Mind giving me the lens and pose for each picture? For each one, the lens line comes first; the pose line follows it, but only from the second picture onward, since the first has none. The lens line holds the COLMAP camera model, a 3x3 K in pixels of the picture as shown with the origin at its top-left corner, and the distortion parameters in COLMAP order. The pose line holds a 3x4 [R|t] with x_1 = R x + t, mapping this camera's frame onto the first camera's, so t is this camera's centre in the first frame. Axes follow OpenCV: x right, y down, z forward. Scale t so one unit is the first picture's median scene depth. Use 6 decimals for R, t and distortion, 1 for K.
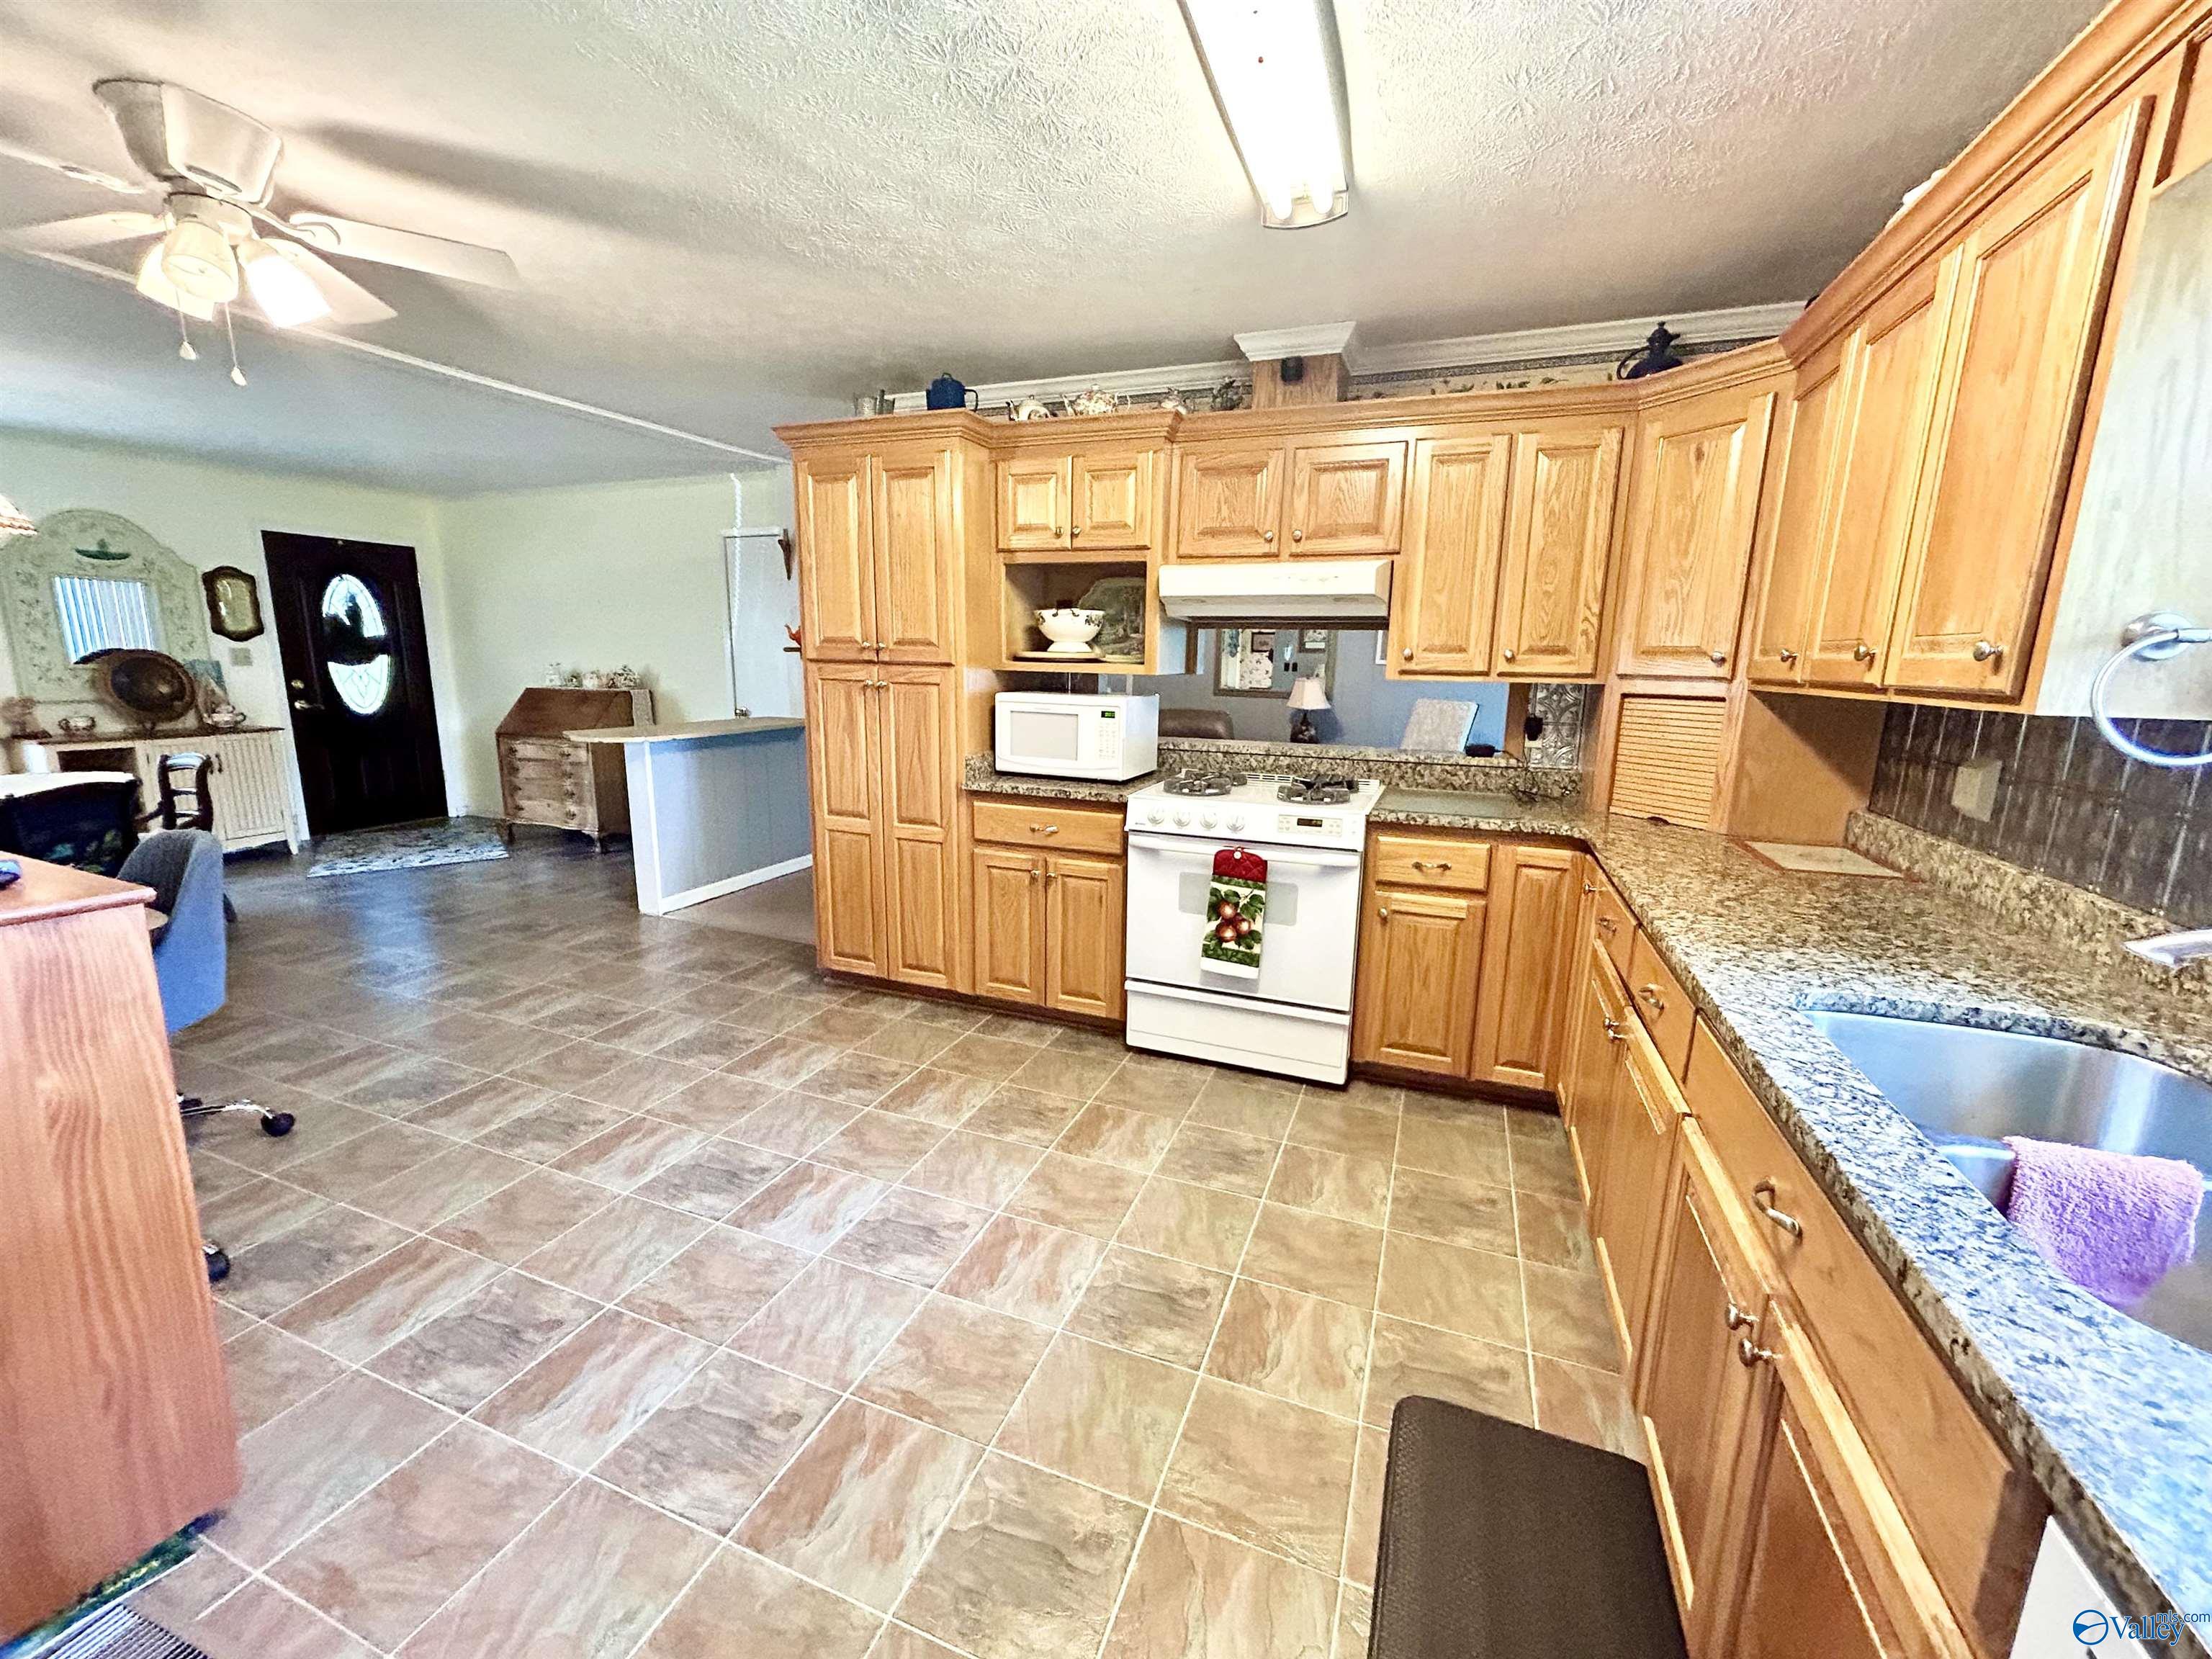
lens RADIAL K [[891.5, 0, 1105.5], [0, 891.5, 832.0], [0, 0, 1]] dist [0.000104, 0.000118]
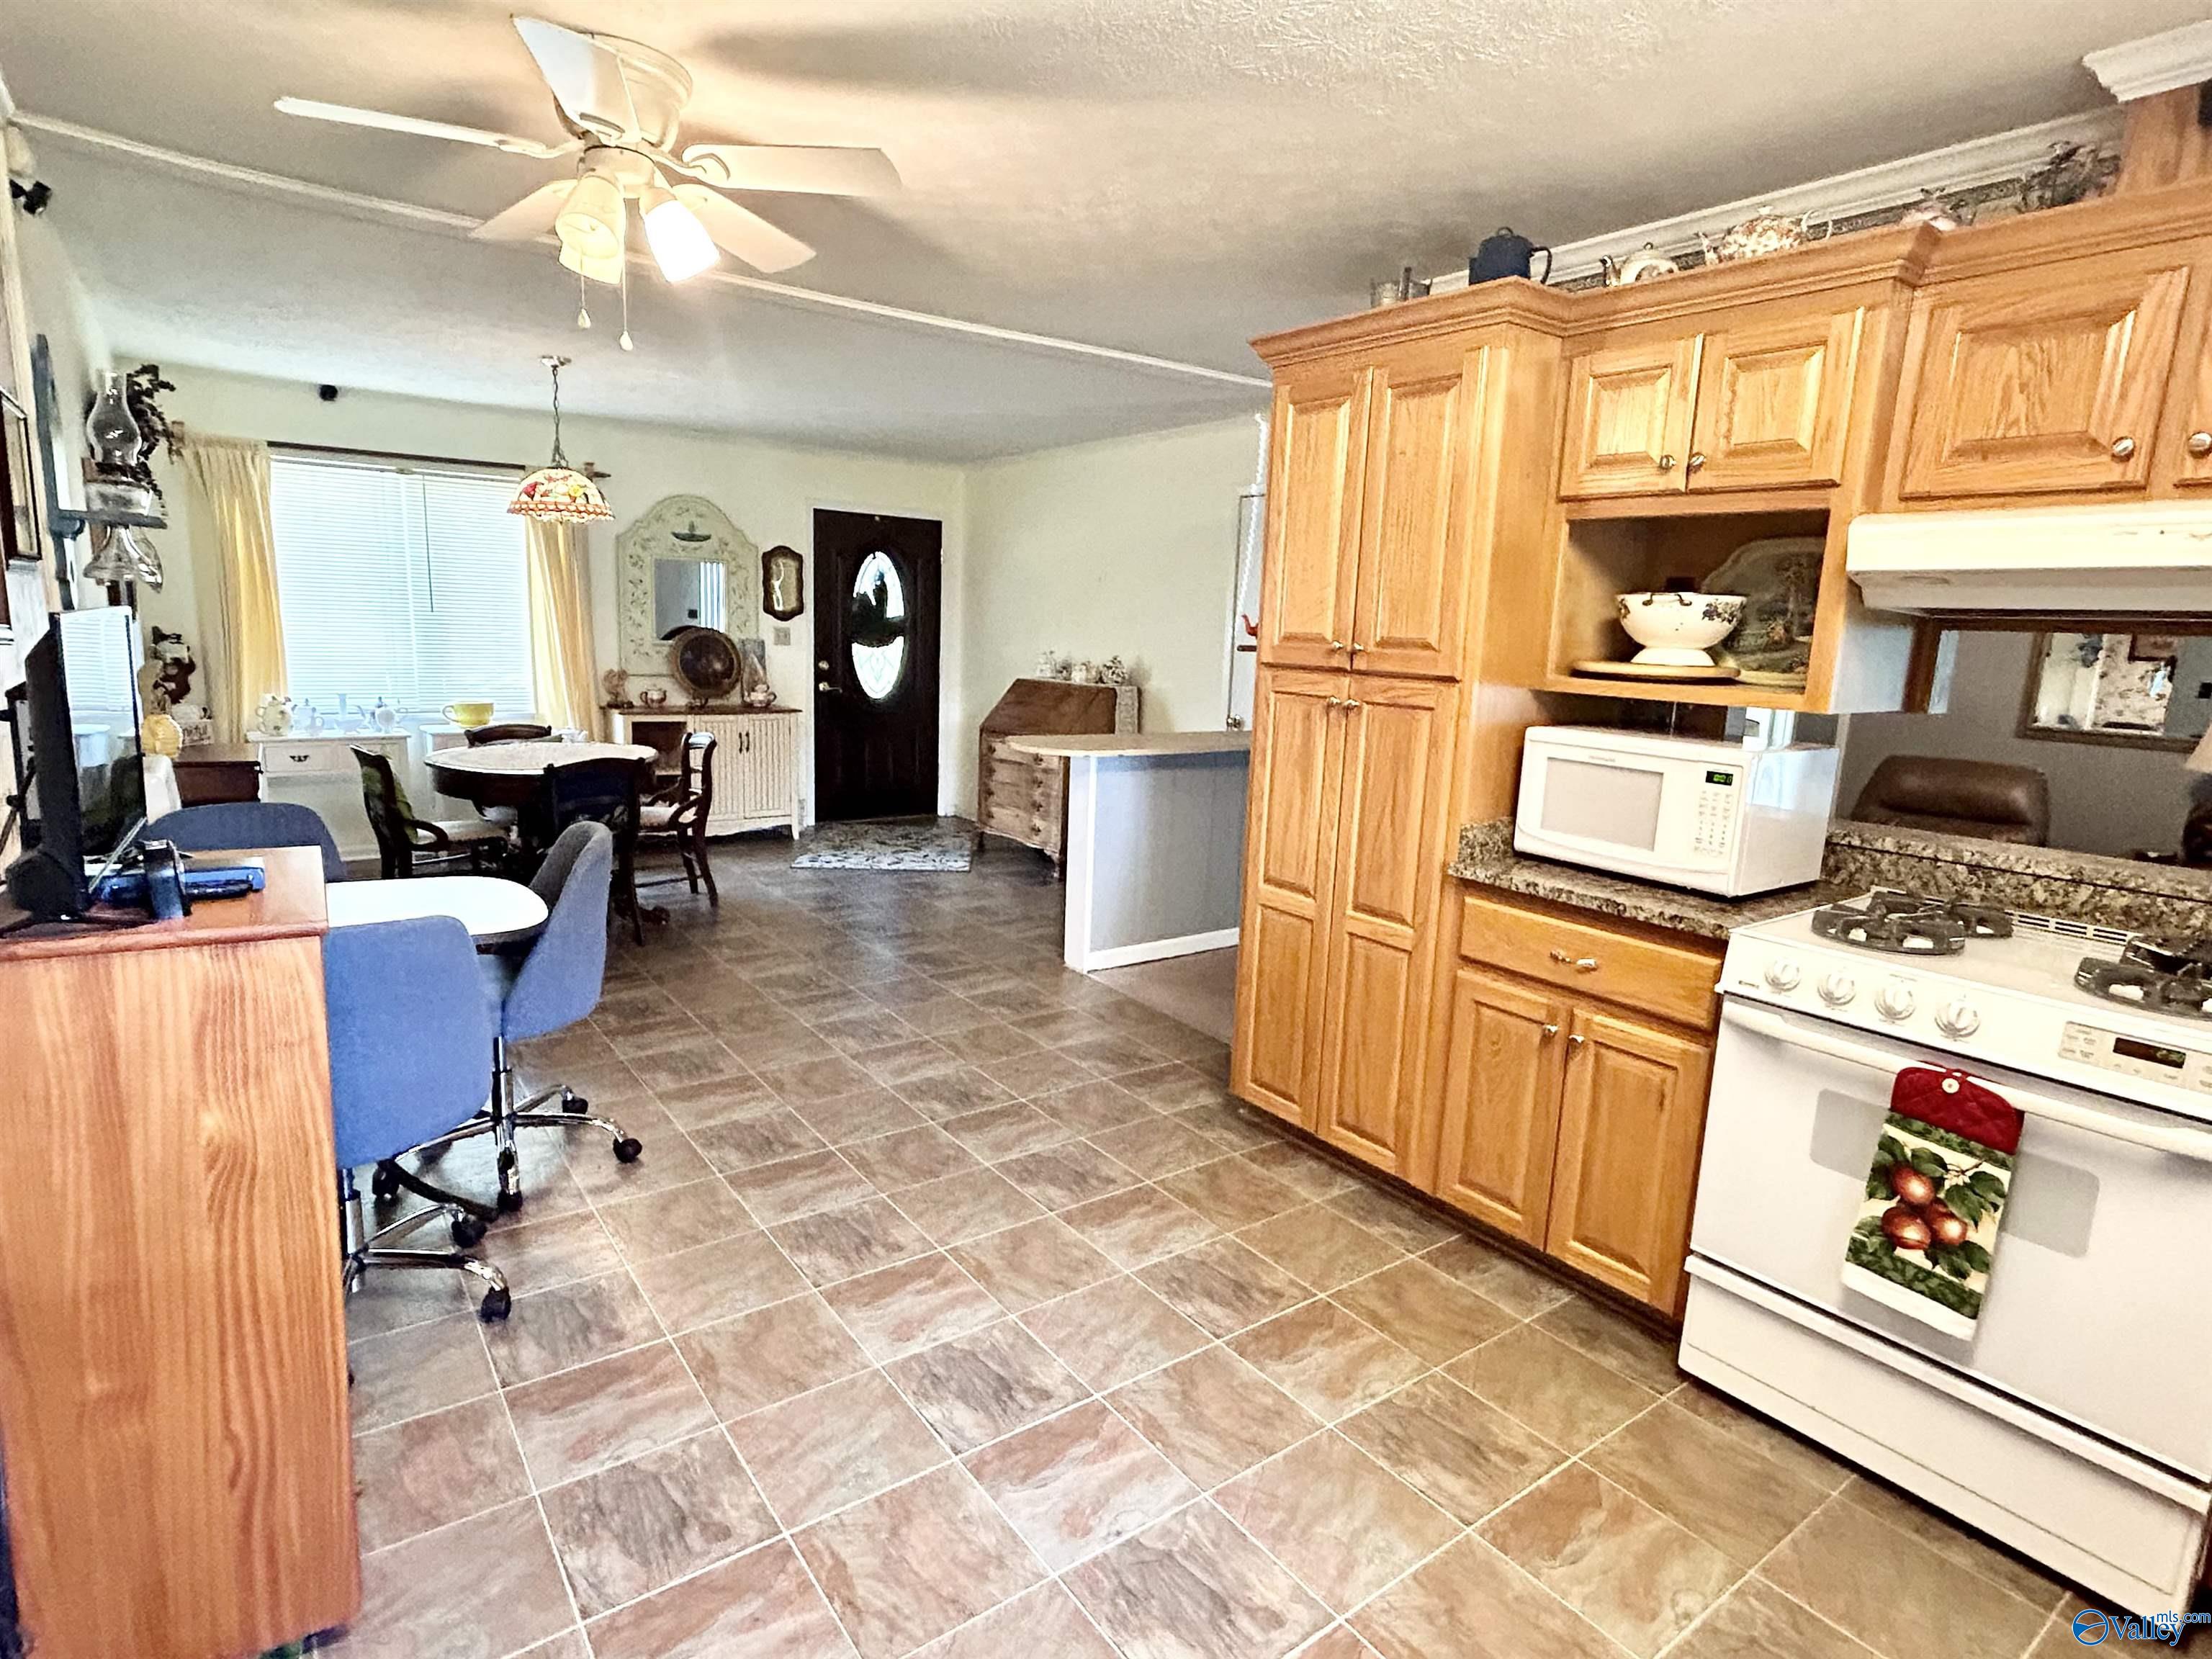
lens RADIAL K [[1172.3, 0, 1101.7], [0, 1172.3, 835.2], [0, 0, 1]] dist [-0.002550, 0.002897]
pose [[0.844824, 0.111111, -0.523380, 0.063158], [-0.128837, 0.991662, 0.002560, -0.045823], [0.519301, 0.065268, 0.852095, 0.156706]]
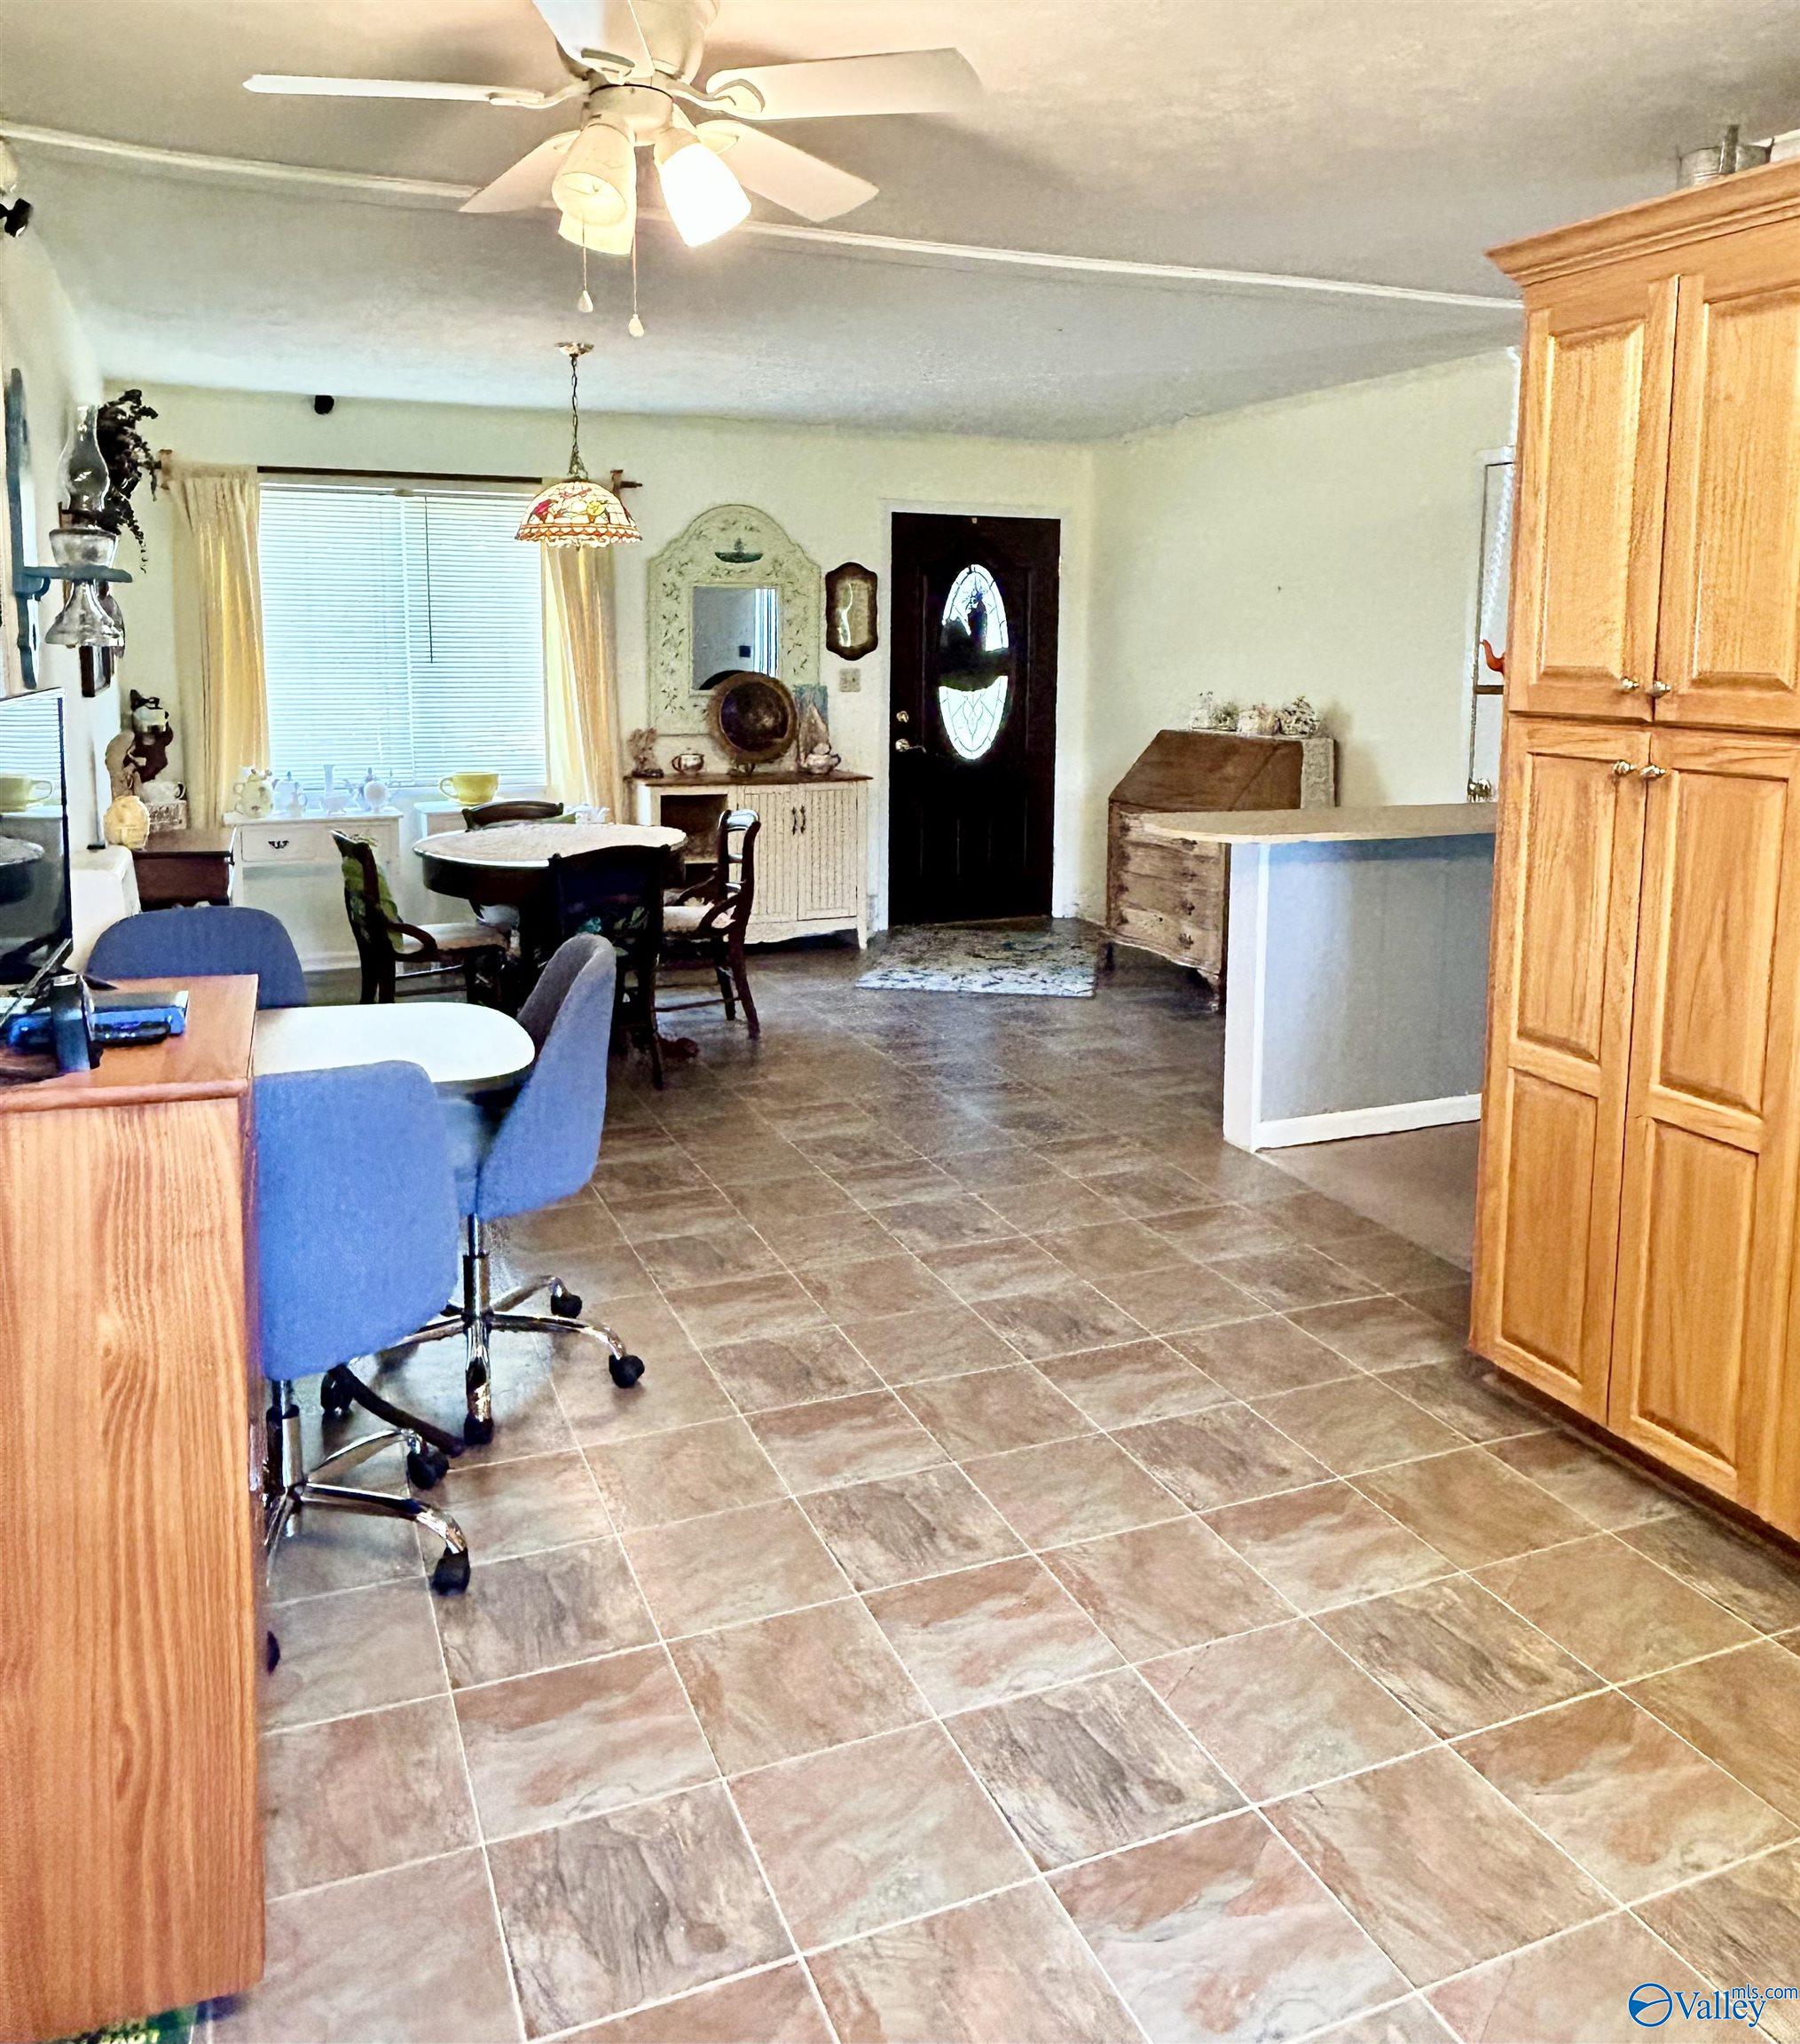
lens RADIAL K [[1600.2, 0, 903.6], [0, 1600.2, 846.6], [0, 0, 1]] dist [0.011397, -0.017355]
pose [[0.696674, 0.080710, -0.712833, 0.062487], [-0.136668, 0.990385, -0.021434, -0.060754], [0.704249, 0.112354, 0.701006, 0.178037]]
